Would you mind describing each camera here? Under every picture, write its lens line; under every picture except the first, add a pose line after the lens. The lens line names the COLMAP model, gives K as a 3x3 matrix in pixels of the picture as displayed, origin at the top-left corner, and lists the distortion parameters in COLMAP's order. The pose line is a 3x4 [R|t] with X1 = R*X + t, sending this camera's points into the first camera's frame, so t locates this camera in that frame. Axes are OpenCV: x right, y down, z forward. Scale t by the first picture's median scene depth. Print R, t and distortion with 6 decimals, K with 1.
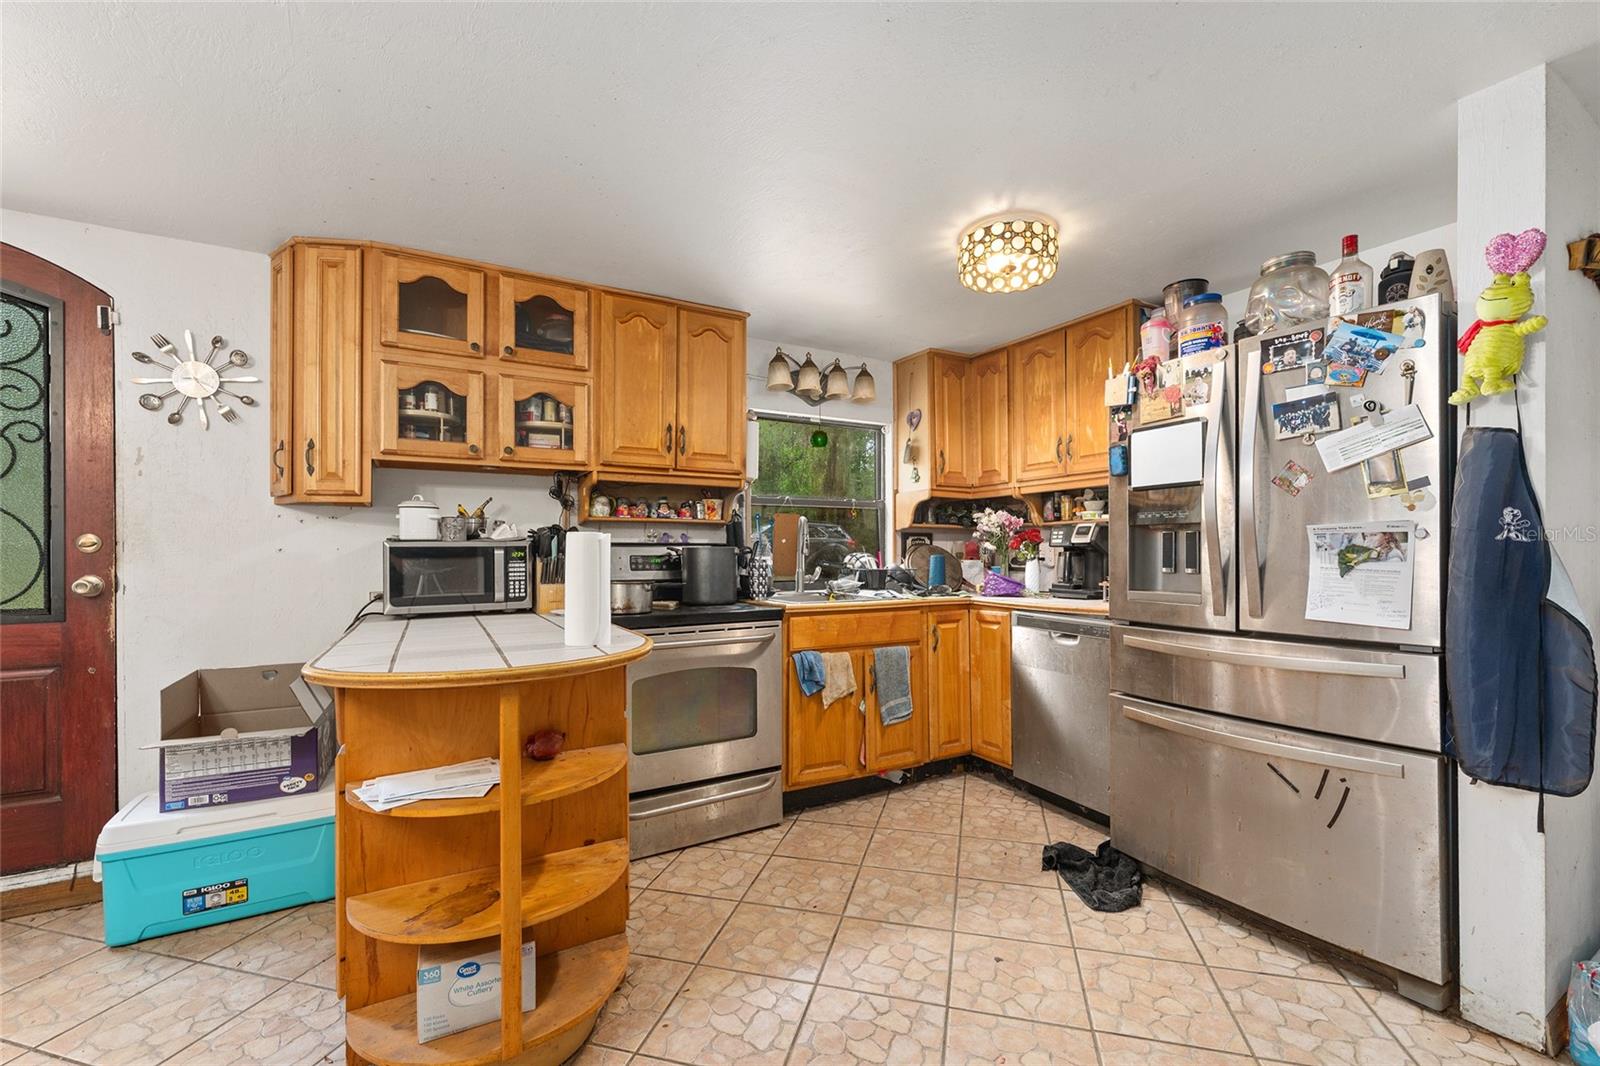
lens RADIAL K [[668.0, 0, 804.3], [0, 668.0, 546.6], [0, 0, 1]] dist [0.005107, -0.000222]
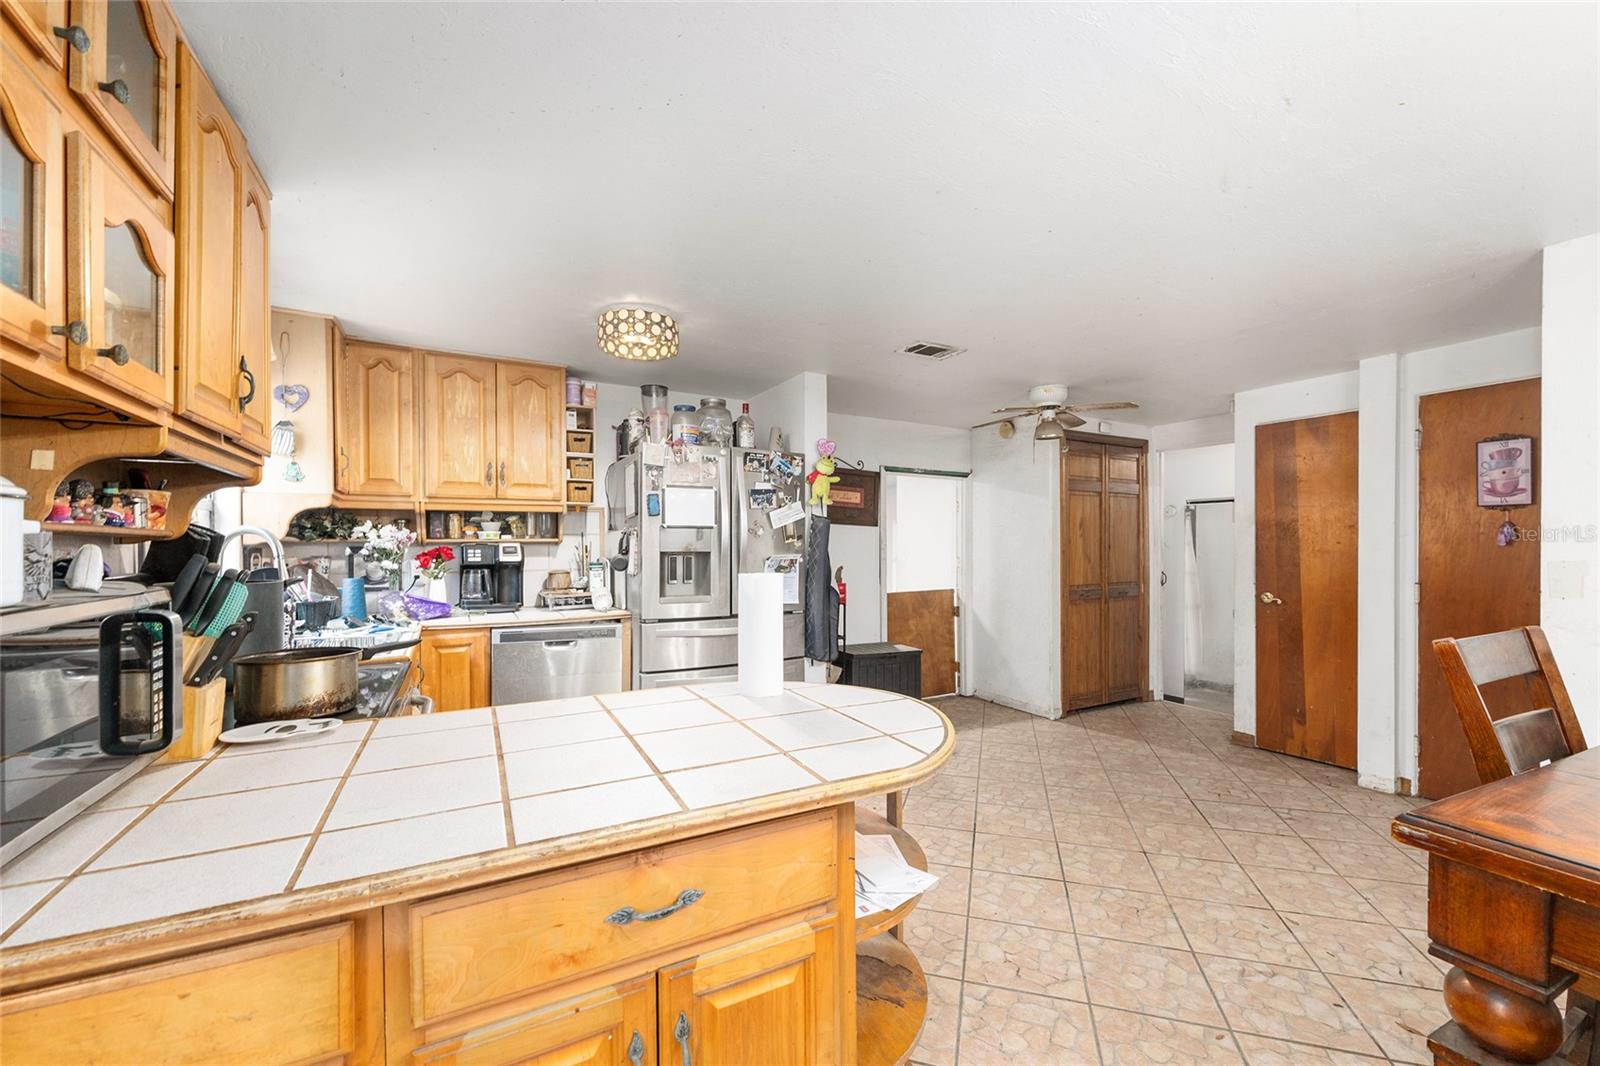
lens RADIAL K [[636.9, 0, 810.0], [0, 636.9, 543.8], [0, 0, 1]] dist [0.001525, -0.000303]
pose [[0.021614, 0.007528, 0.999738, -0.643350], [-0.007593, 0.999944, -0.007365, -0.030874], [-0.999738, -0.007431, 0.021670, 0.493180]]
